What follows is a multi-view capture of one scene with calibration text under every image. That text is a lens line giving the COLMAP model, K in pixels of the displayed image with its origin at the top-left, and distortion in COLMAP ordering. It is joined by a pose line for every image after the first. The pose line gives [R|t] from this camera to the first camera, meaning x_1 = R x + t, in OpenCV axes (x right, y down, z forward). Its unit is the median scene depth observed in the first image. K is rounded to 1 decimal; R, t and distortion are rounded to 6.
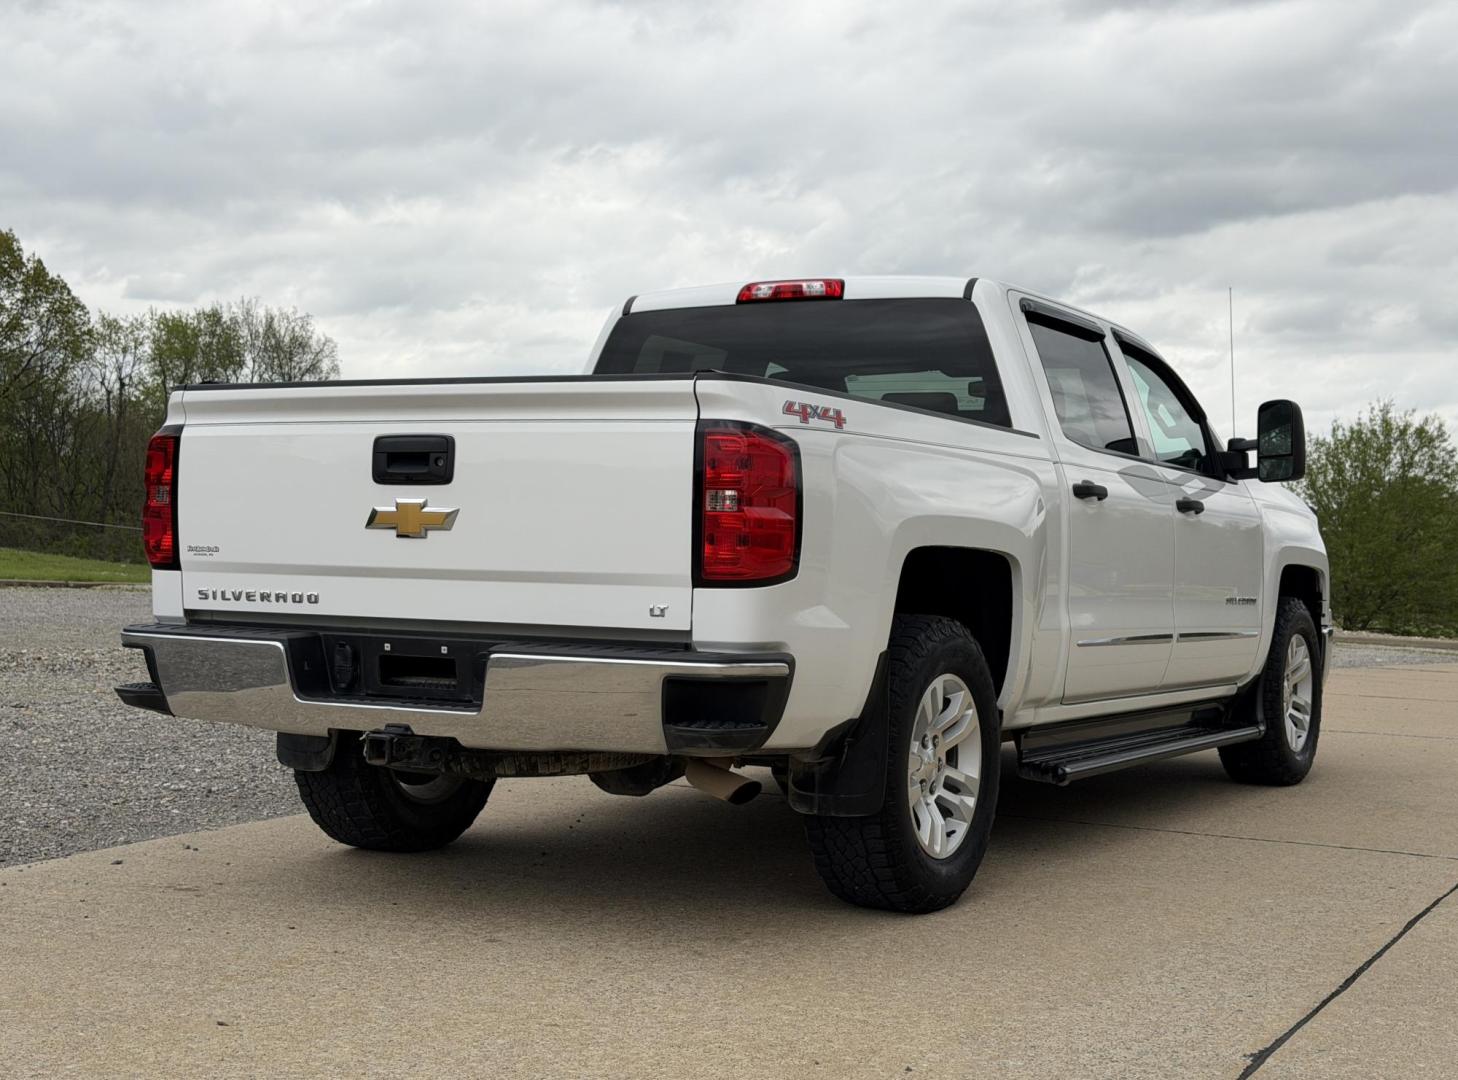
lens RADIAL K [[2075.0, 0, 728.1], [0, 2075.0, 584.0], [0, 0, 1]] dist [0.098747, -0.070023]
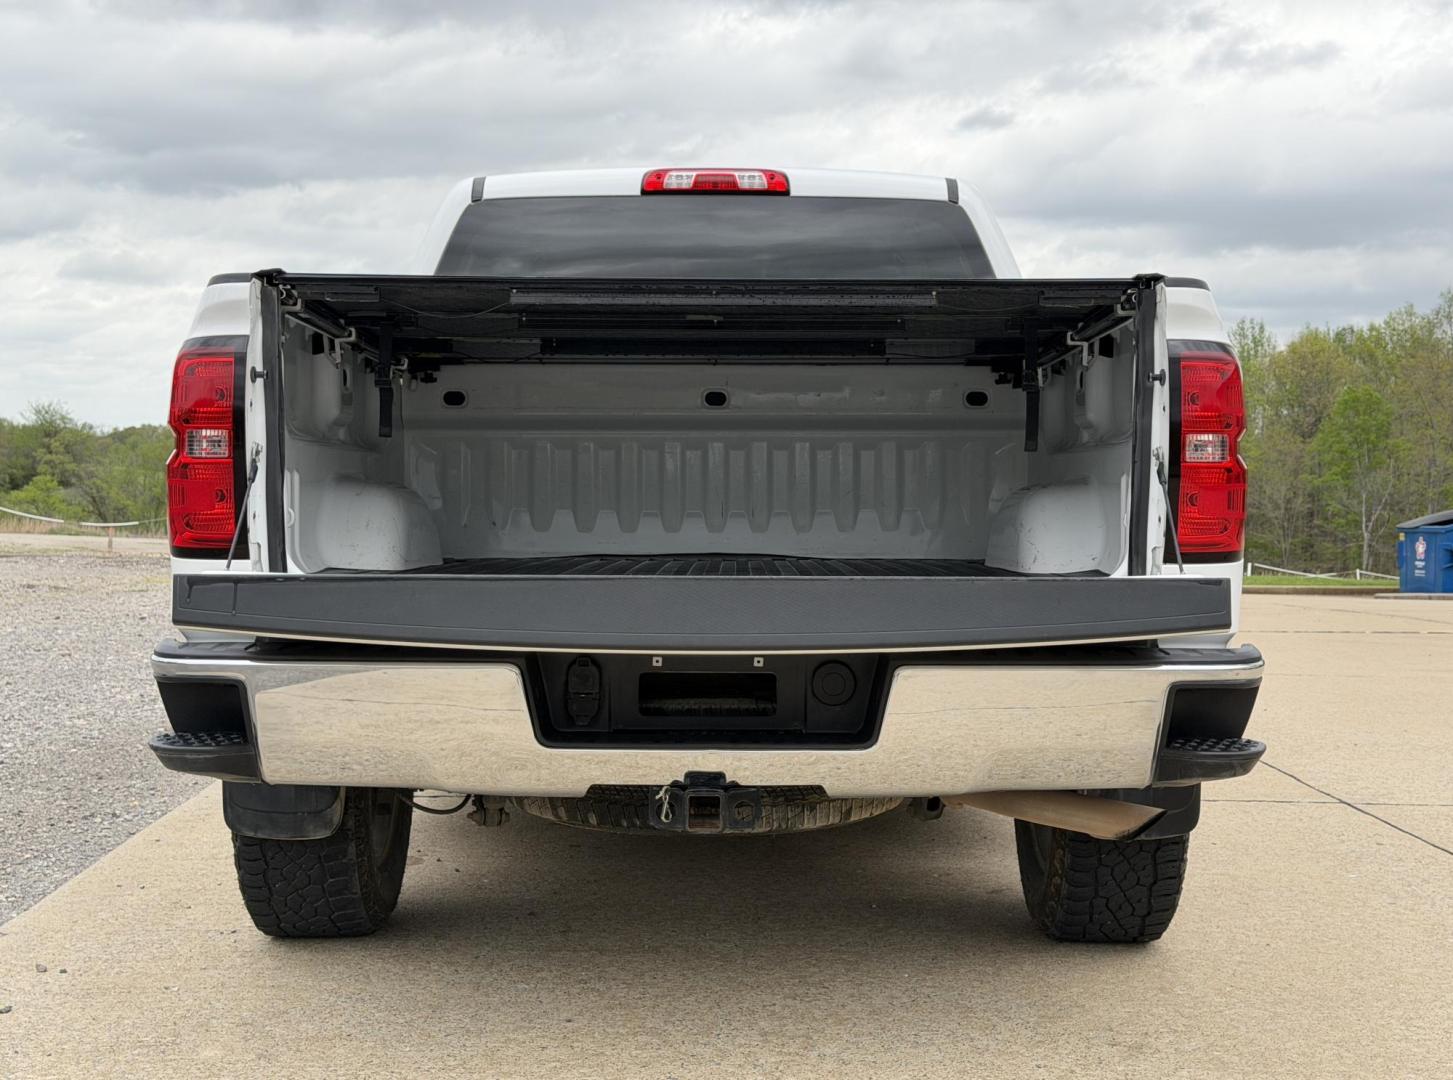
lens RADIAL K [[2056.0, 0, 729.8], [0, 2056.0, 565.4], [0, 0, 1]] dist [0.157634, -0.079745]
pose [[0.871733, -0.036562, 0.488615, -0.476107], [0.023240, 0.999175, 0.033303, -0.024235], [-0.489429, -0.017676, 0.871864, 0.385371]]
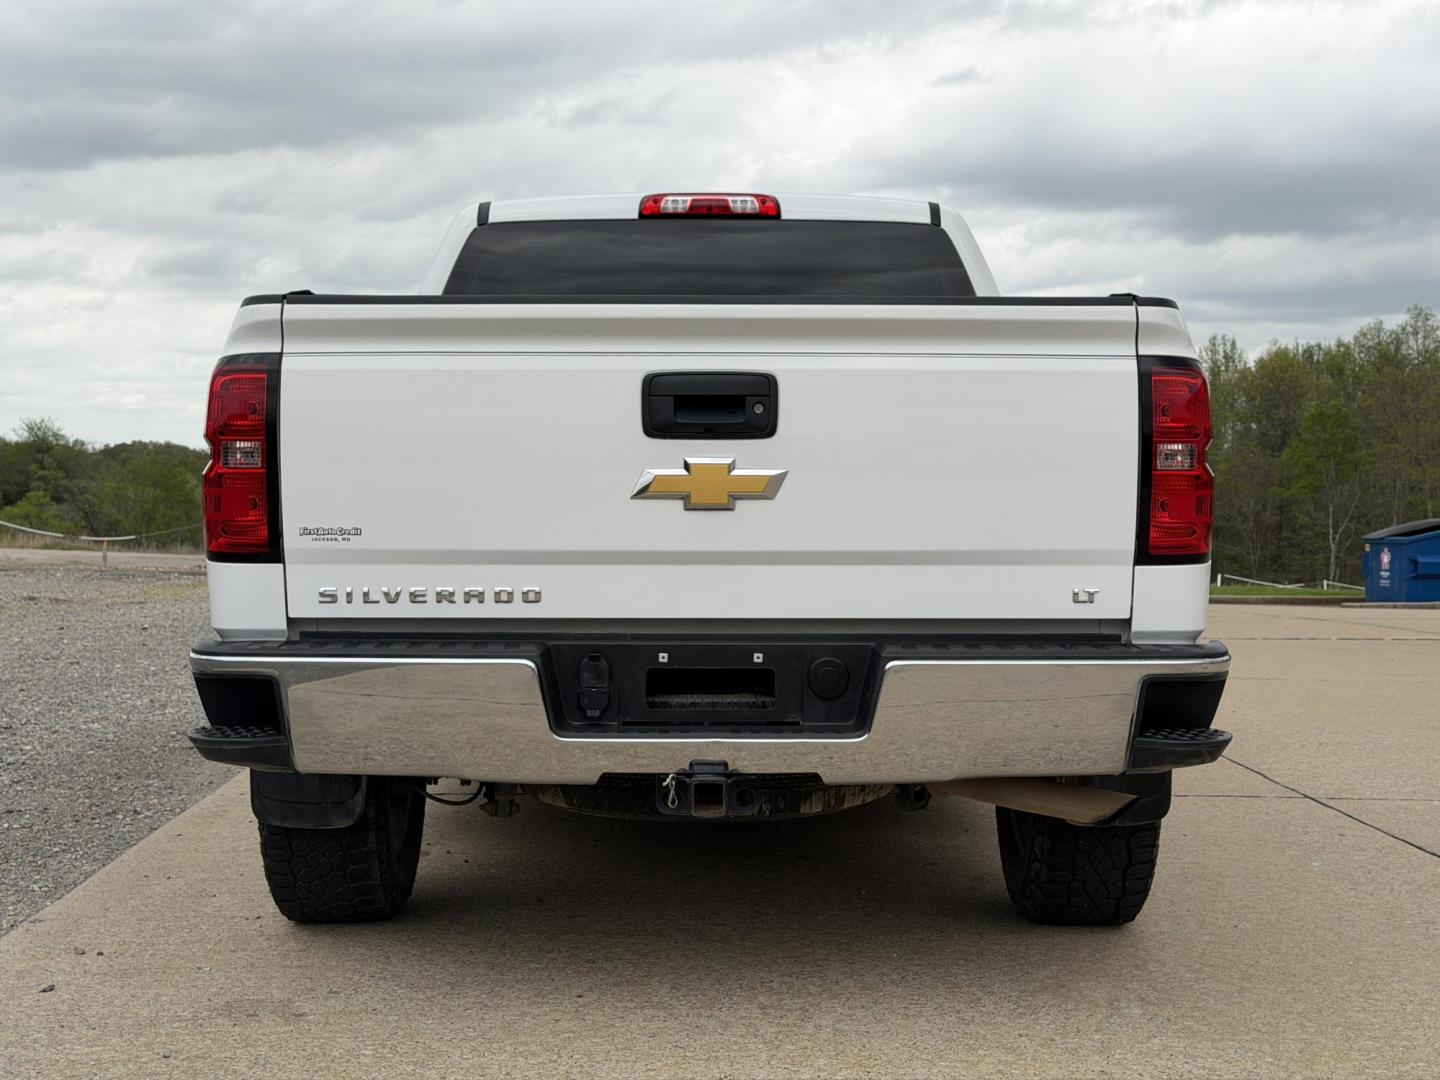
lens RADIAL K [[2023.2, 0, 723.8], [0, 2023.2, 579.8], [0, 0, 1]] dist [0.143727, 0.054115]
pose [[0.868205, -0.039128, 0.494661, -0.500031], [0.025680, 0.999093, 0.033957, -0.021560], [-0.495541, -0.016779, 0.868422, 0.358615]]
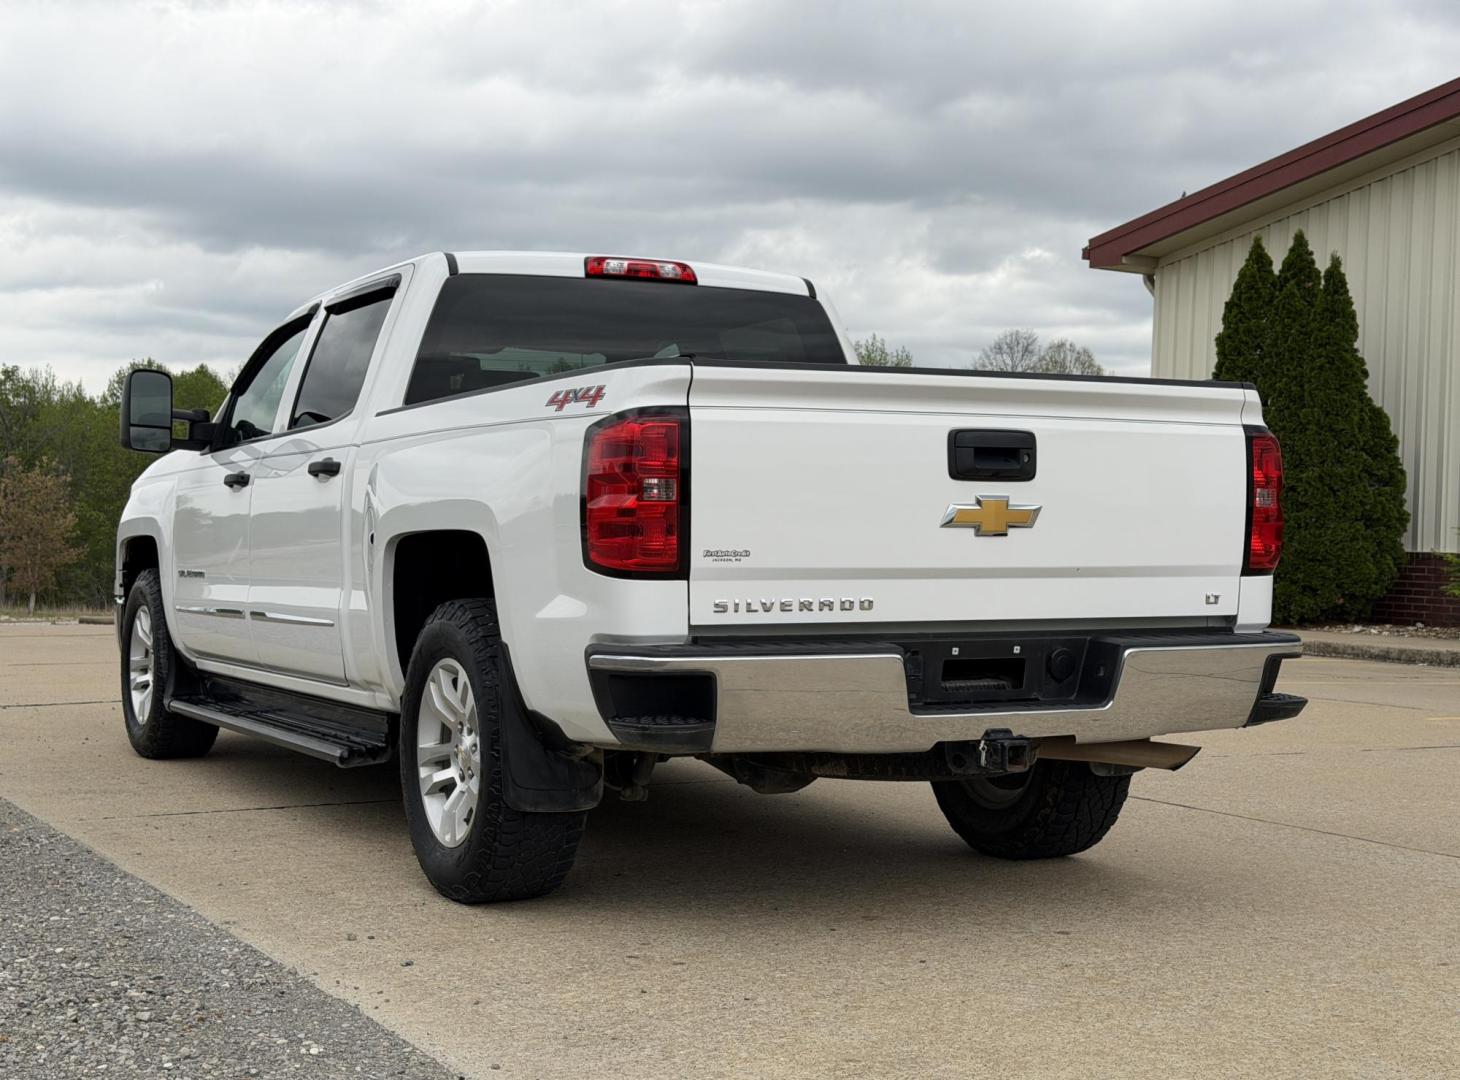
lens RADIAL K [[2077.8, 0, 729.1], [0, 2077.8, 584.1], [0, 0, 1]] dist [0.098747, -0.070023]
pose [[0.548222, -0.042160, 0.835270, -1.008797], [0.021653, 0.999109, 0.036218, -0.036888], [-0.836053, -0.001770, 0.548646, 0.561979]]
